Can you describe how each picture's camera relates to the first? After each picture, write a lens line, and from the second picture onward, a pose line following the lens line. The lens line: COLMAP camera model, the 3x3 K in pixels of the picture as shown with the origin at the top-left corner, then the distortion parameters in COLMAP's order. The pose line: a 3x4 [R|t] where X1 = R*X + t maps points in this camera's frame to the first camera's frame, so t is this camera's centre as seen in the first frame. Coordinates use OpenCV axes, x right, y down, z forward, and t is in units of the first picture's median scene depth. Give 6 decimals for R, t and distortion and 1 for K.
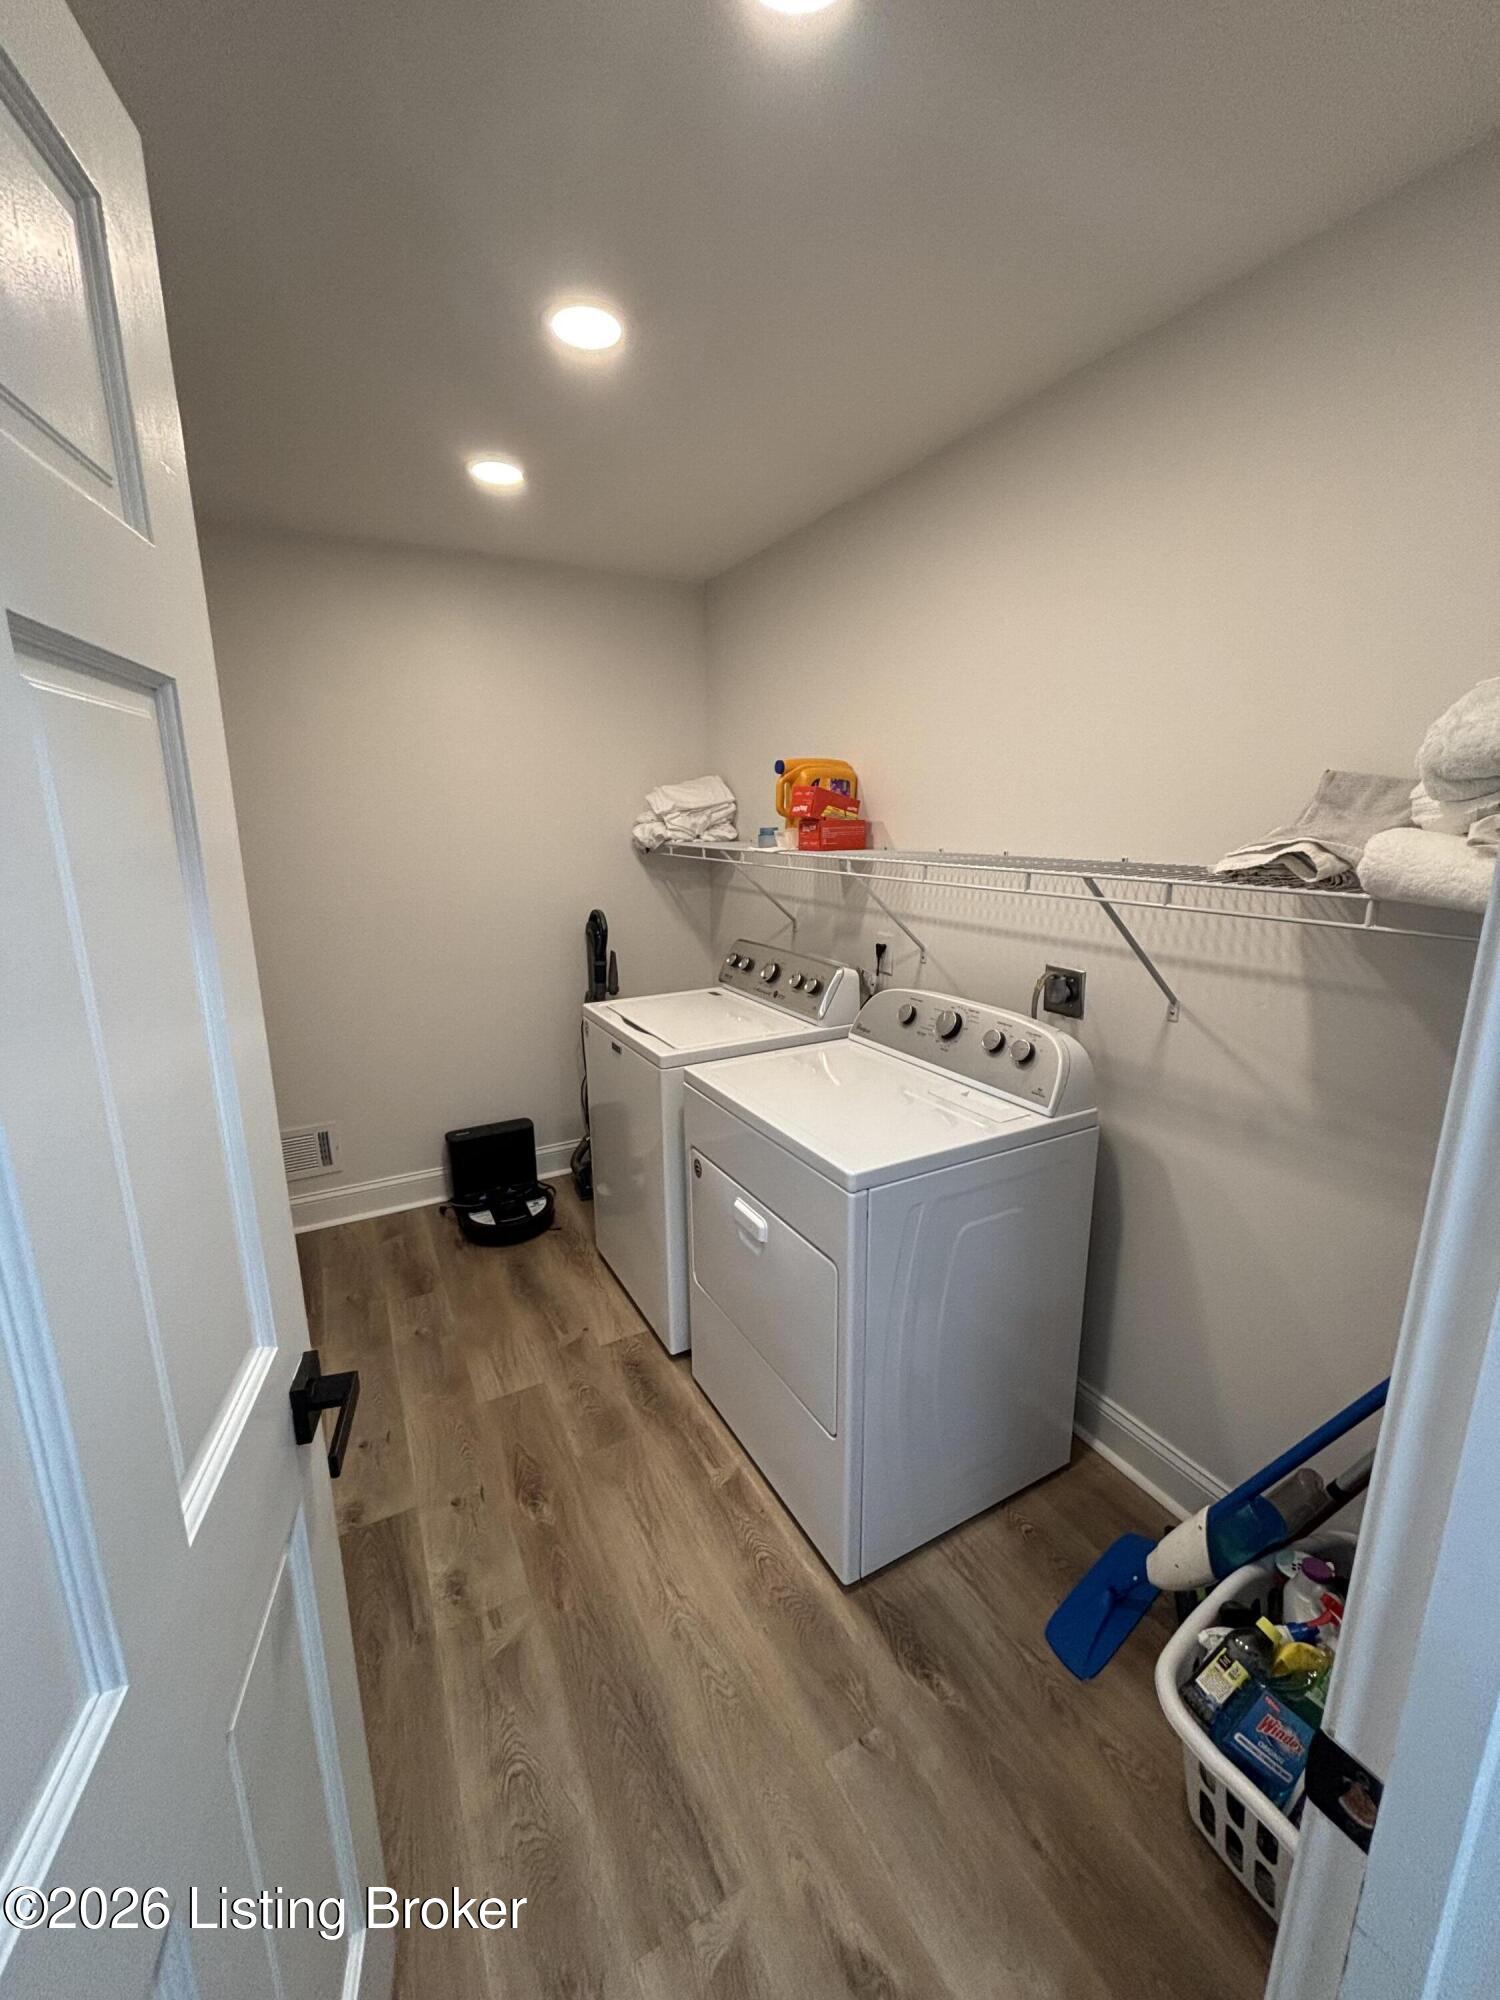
lens RADIAL K [[807.9, 0, 751.1], [0, 807.9, 996.9], [0, 0, 1]] dist [-0.002721, -0.000422]
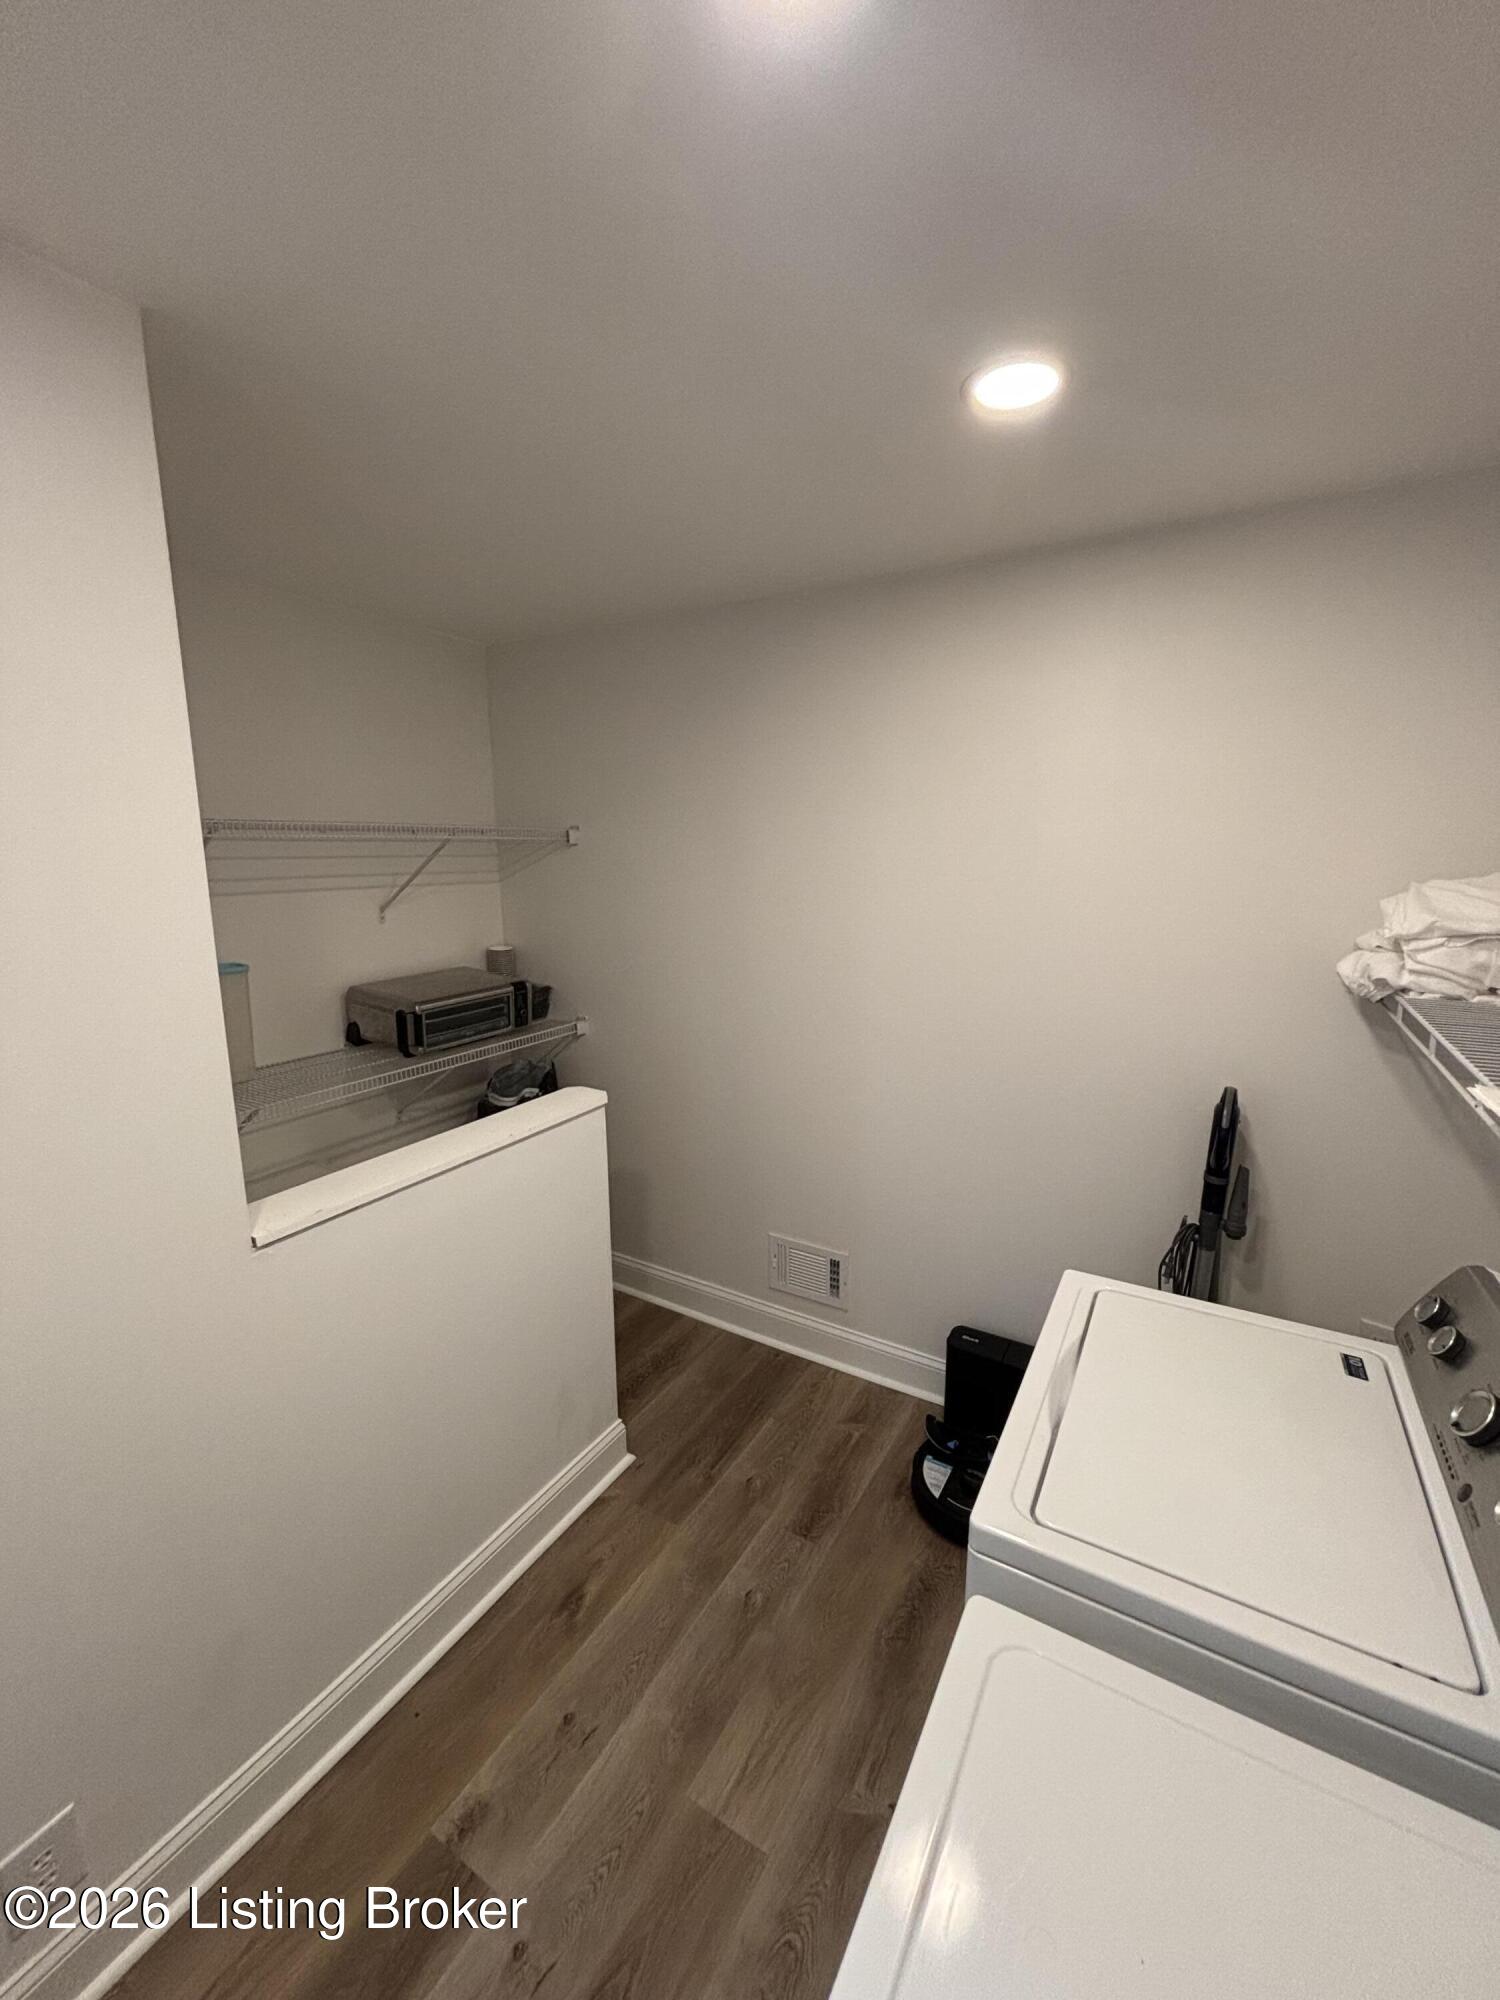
lens RADIAL K [[807.9, 0, 761.4], [0, 807.9, 1004.2], [0, 0, 1]] dist [-0.002721, -0.000422]
pose [[0.528222, 0.171431, -0.831621, 0.103233], [-0.192016, 0.978152, 0.079674, -0.152555], [0.827110, 0.117600, 0.549599, 0.411176]]
